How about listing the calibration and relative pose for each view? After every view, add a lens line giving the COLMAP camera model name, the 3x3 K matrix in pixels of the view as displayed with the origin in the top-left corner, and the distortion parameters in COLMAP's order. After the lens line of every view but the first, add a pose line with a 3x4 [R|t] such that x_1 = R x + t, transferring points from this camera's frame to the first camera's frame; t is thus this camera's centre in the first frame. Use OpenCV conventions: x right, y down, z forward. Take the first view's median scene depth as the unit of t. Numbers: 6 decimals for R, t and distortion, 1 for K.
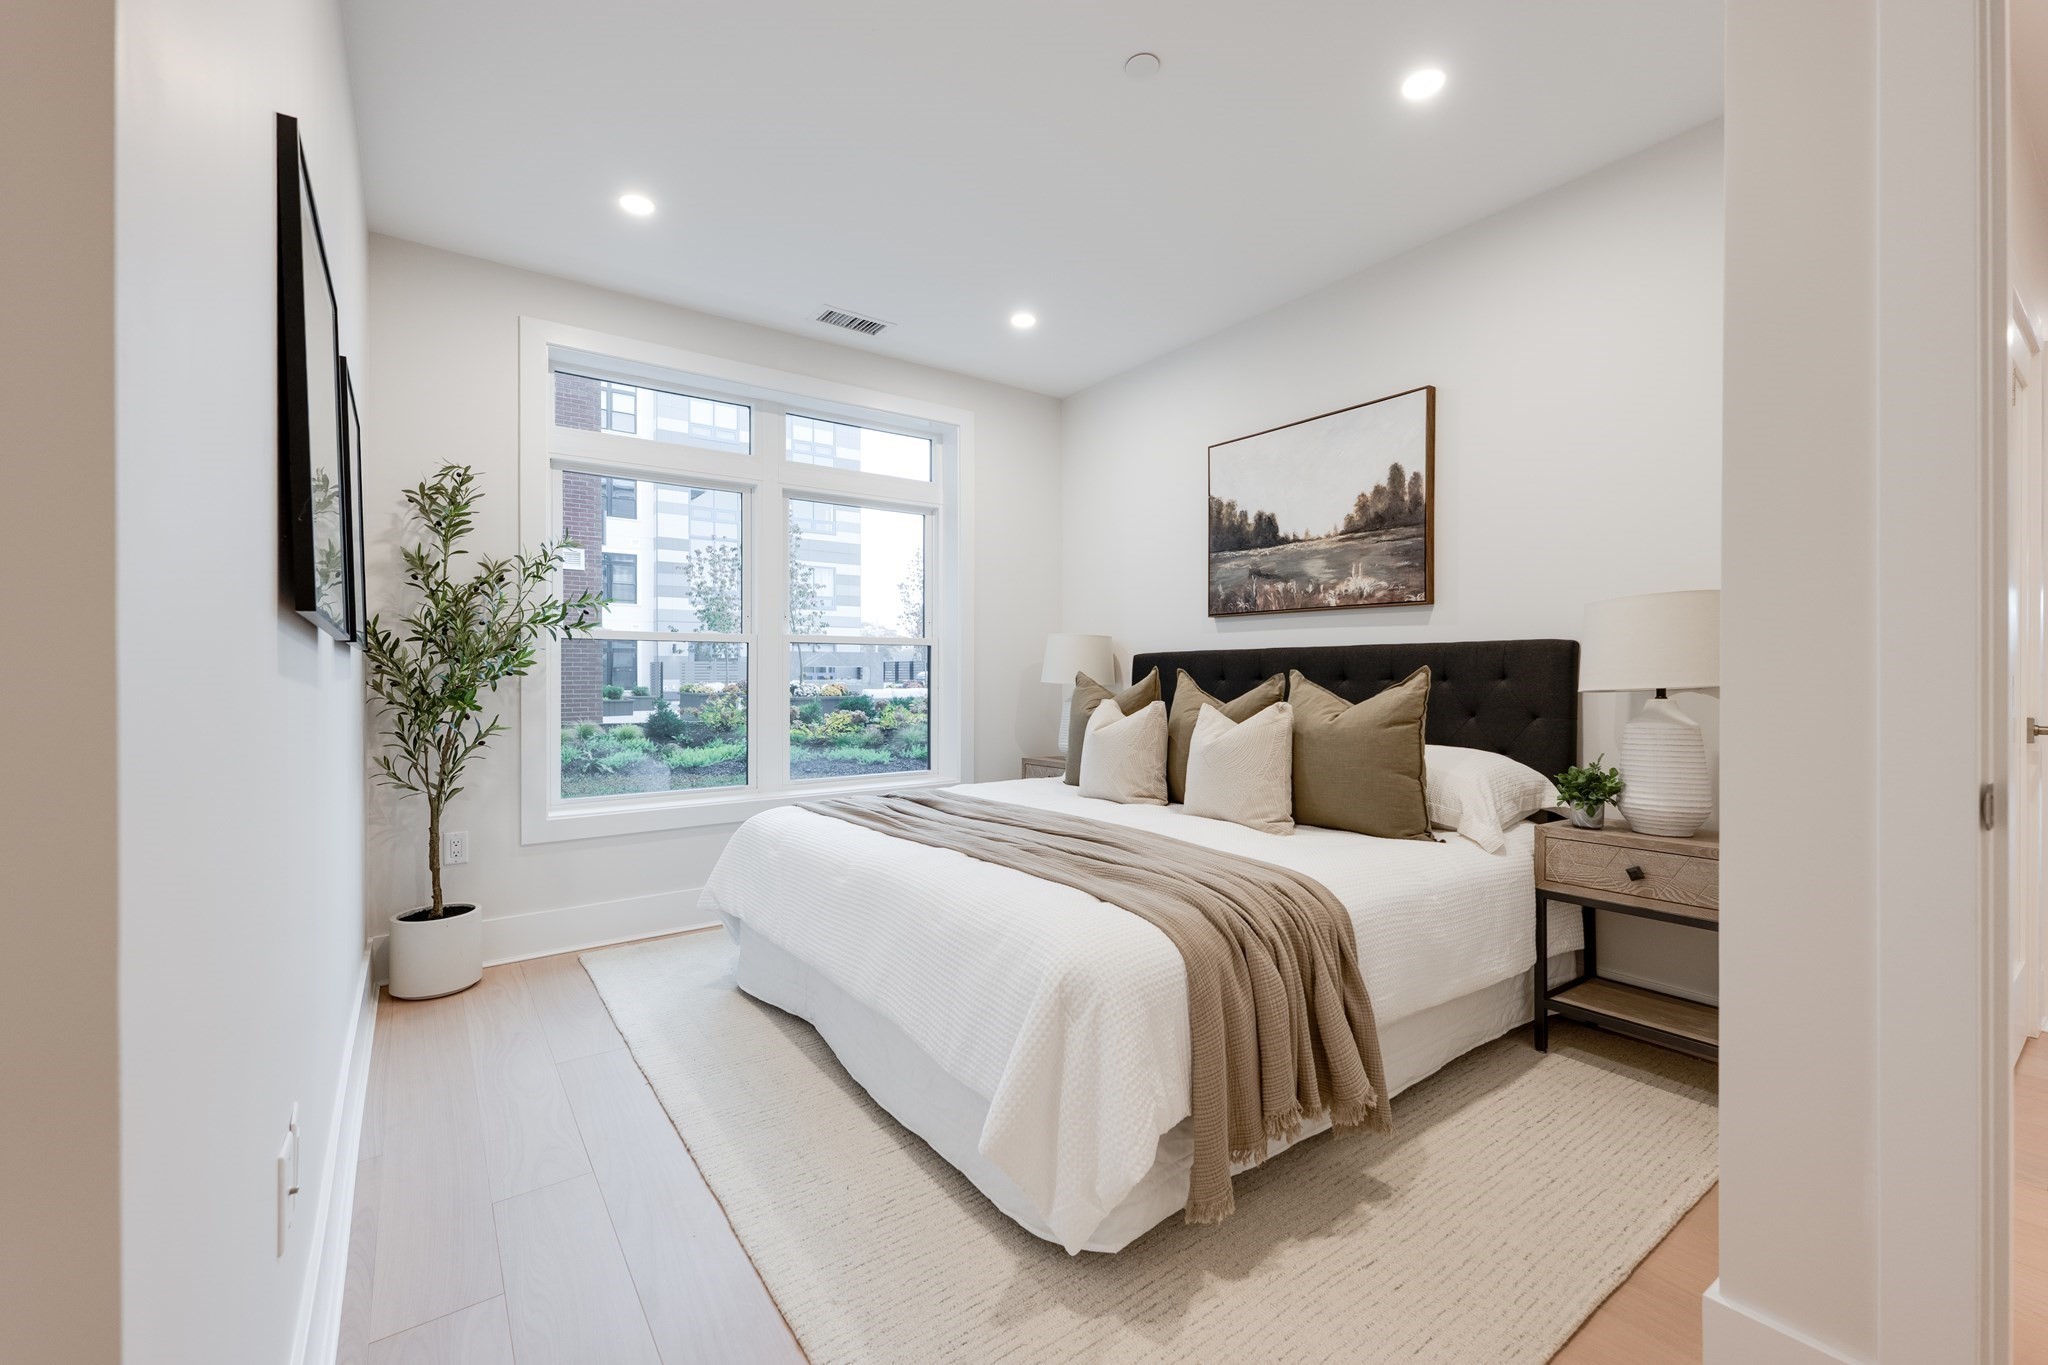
lens RADIAL K [[837.0, 0, 1017.3], [0, 837.0, 674.5], [0, 0, 1]] dist [-0.000813, 0.000809]
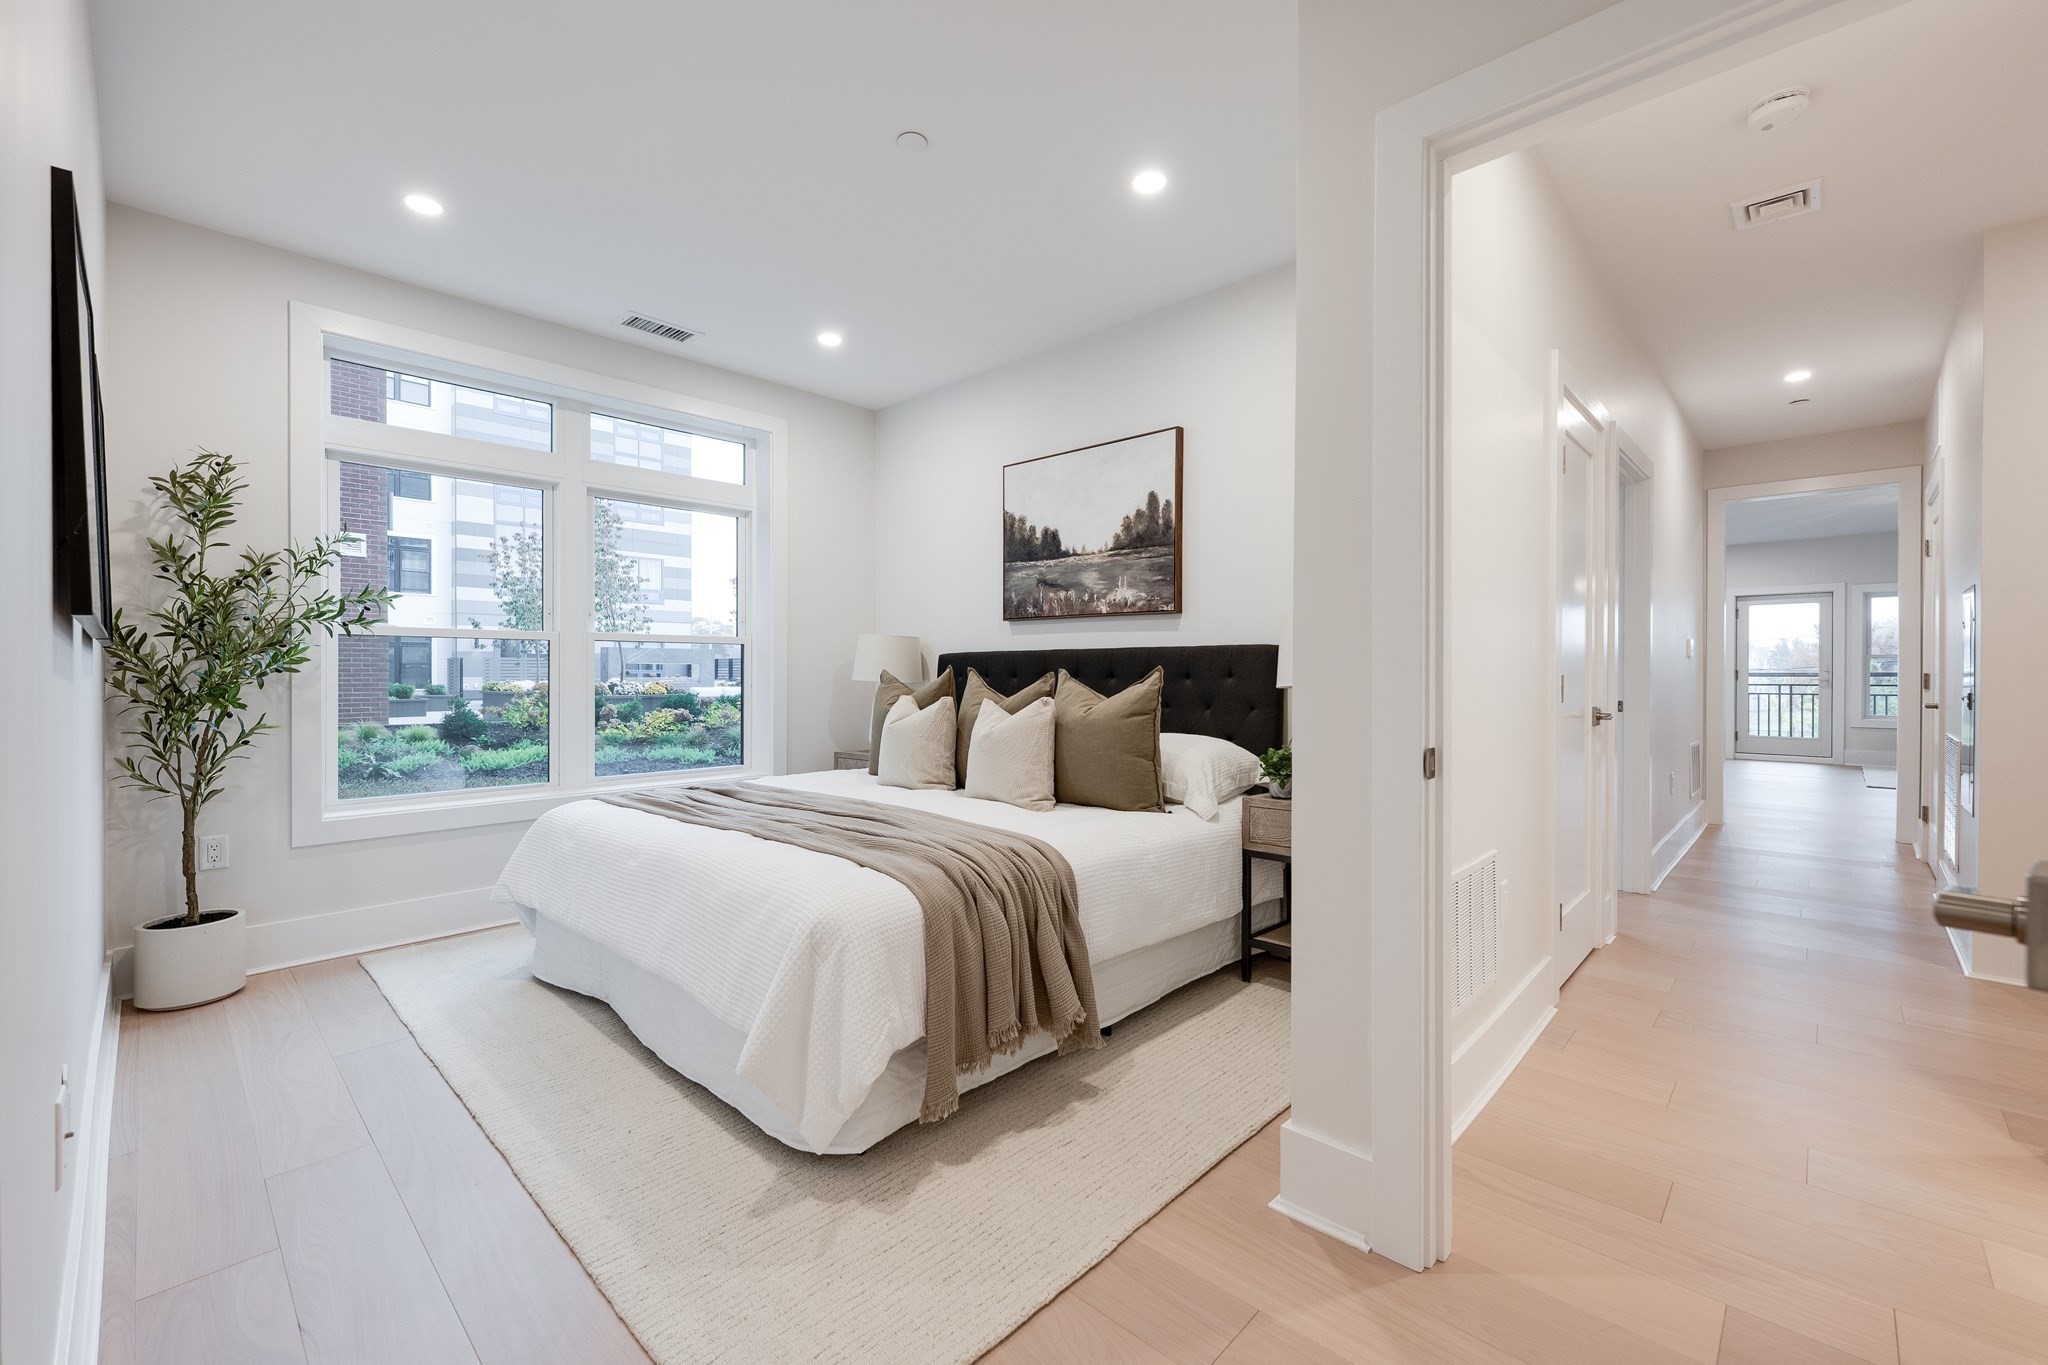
lens RADIAL K [[837.0, 0, 1016.8], [0, 837.0, 674.5], [0, 0, 1]] dist [-0.000813, 0.000809]
pose [[0.983238, 0.001385, 0.182320, 0.063565], [-0.001875, 0.999995, 0.002516, -0.000696], [-0.182316, -0.002815, 0.983236, -0.120114]]
